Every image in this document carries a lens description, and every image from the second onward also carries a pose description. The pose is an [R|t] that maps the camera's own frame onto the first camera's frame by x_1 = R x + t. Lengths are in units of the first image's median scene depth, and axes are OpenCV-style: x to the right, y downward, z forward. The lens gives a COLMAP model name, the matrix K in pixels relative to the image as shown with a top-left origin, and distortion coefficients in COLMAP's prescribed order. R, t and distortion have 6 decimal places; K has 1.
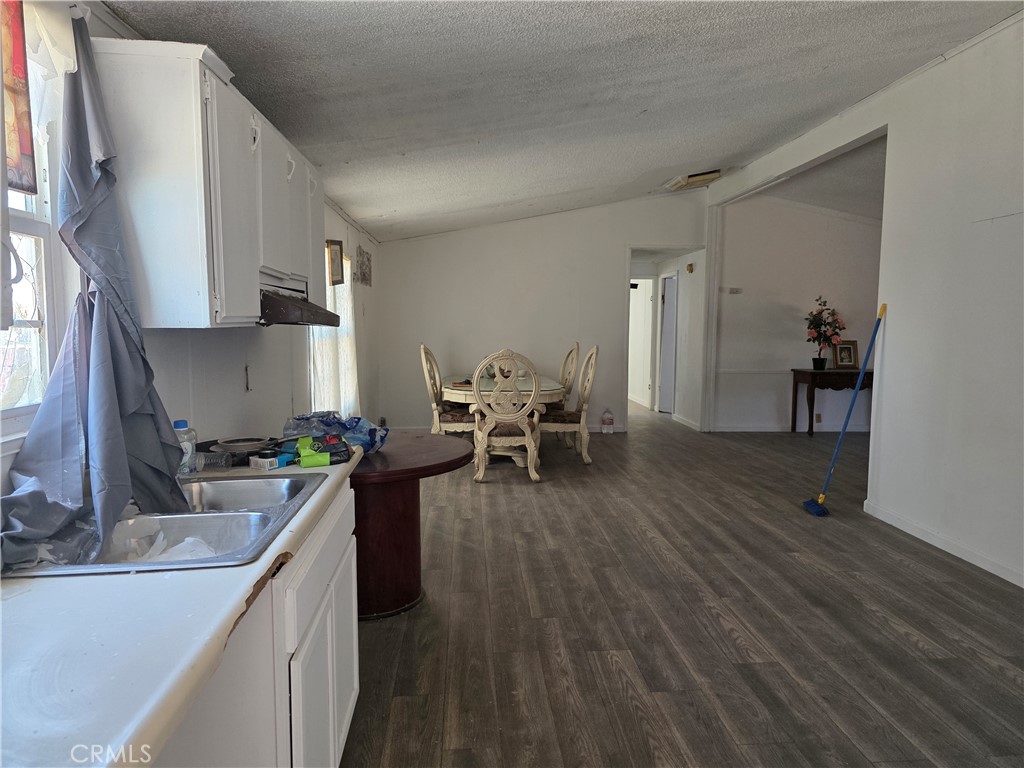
lens RADIAL K [[689.7, 0, 512.0], [0, 689.7, 384.0], [0, 0, 1]] dist [0.058593, -0.043471]
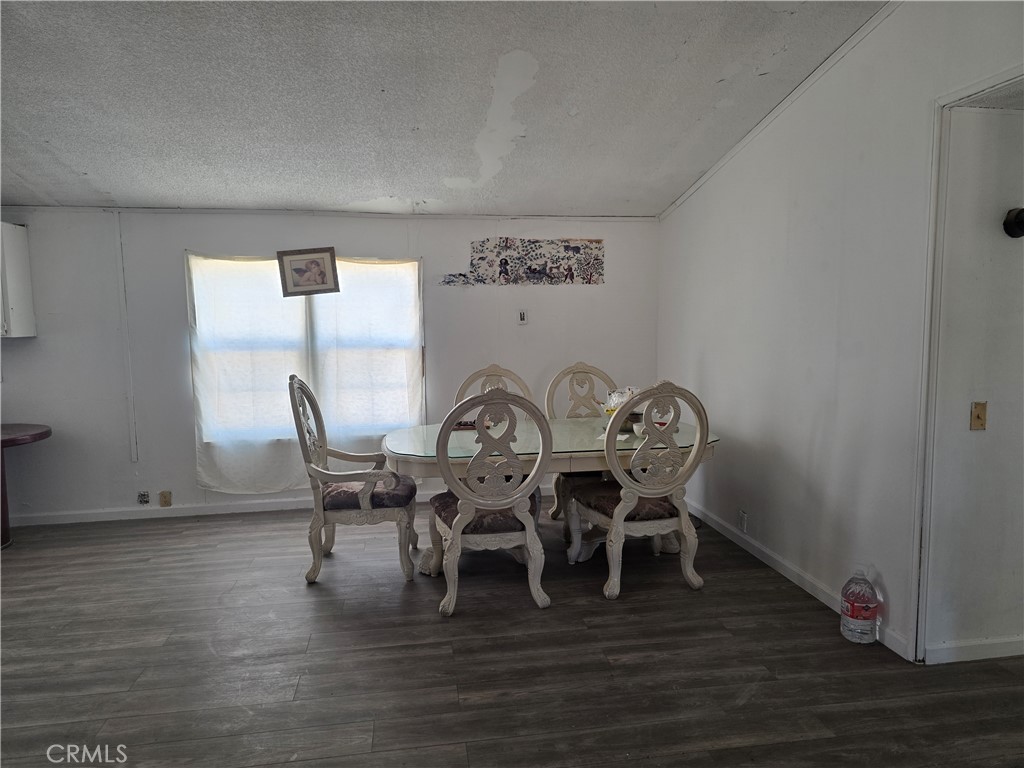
lens RADIAL K [[684.6, 0, 527.1], [0, 684.6, 386.6], [0, 0, 1]] dist [0.055126, -0.045886]
pose [[0.110237, 0.093377, -0.989509, 0.903787], [-0.084293, 0.992868, 0.084304, -0.148924], [0.990324, 0.074116, 0.117322, 1.458397]]
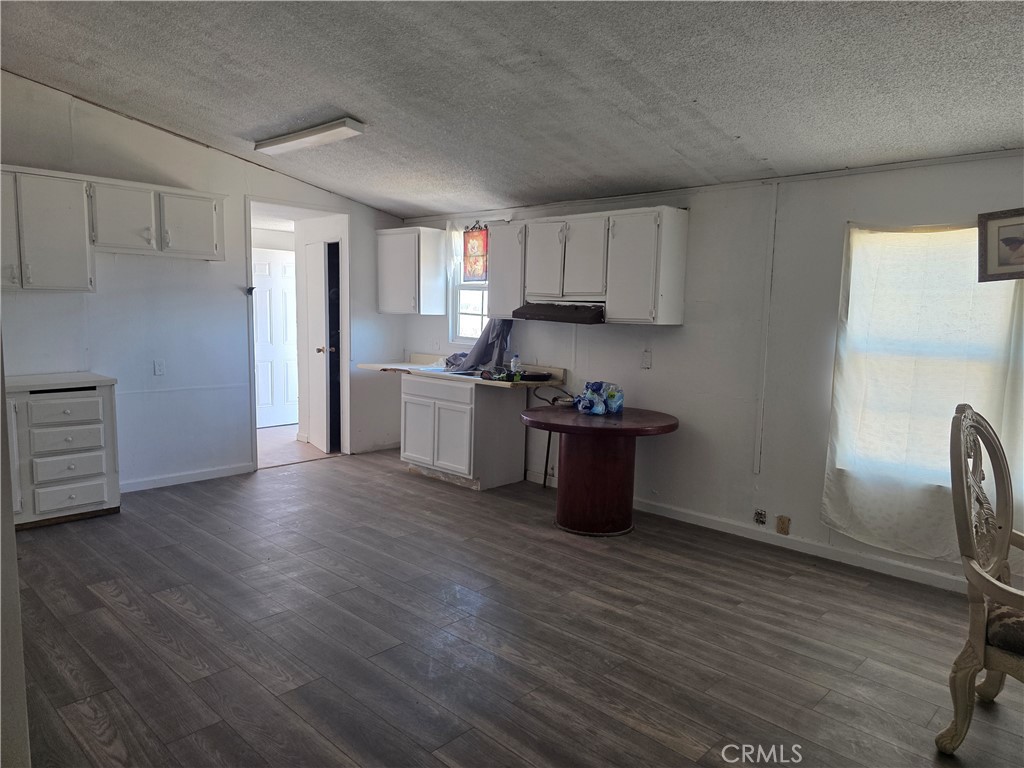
lens RADIAL K [[684.6, 0, 527.1], [0, 684.6, 386.6], [0, 0, 1]] dist [0.055126, -0.045886]
pose [[-0.733456, 0.053529, -0.677626, 0.610326], [-0.095188, 0.978983, 0.180364, -0.143259], [0.673039, 0.196791, -0.712945, 1.417773]]
